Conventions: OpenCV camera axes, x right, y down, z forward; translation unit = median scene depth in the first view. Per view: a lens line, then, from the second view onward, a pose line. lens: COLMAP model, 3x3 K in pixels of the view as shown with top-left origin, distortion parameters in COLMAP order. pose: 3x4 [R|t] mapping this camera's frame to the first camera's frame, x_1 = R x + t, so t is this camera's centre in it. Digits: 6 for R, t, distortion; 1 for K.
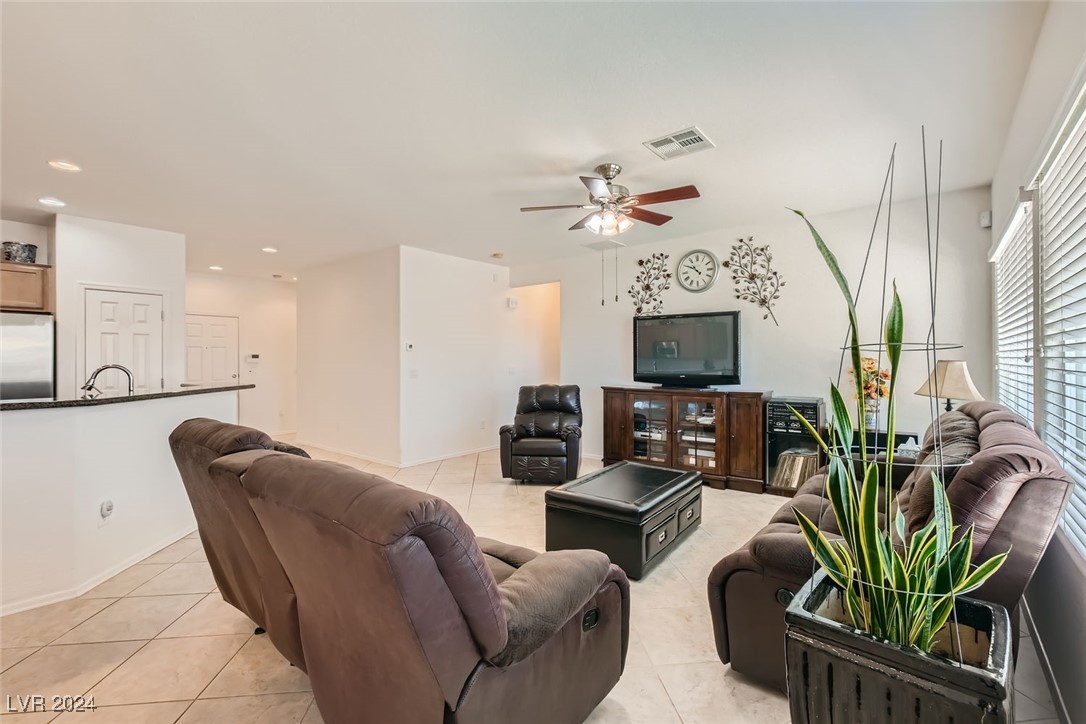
lens RADIAL K [[483.8, 0, 542.9], [0, 483.8, 360.5], [0, 0, 1]] dist [0.003191, 0.000665]
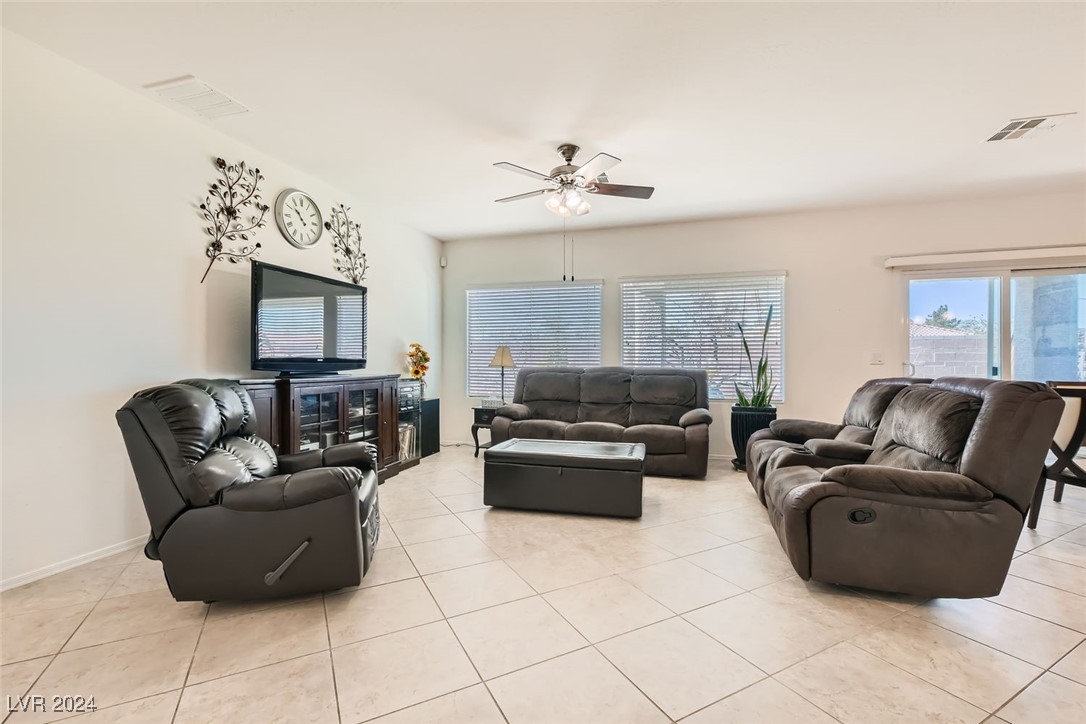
lens RADIAL K [[483.8, 0, 542.1], [0, 483.8, 362.4], [0, 0, 1]] dist [0.003191, 0.000665]
pose [[-0.400896, -0.000431, 0.916124, -0.488574], [0.002206, 0.999997, 0.001436, 0.032578], [-0.916121, 0.002596, -0.400894, 0.919742]]
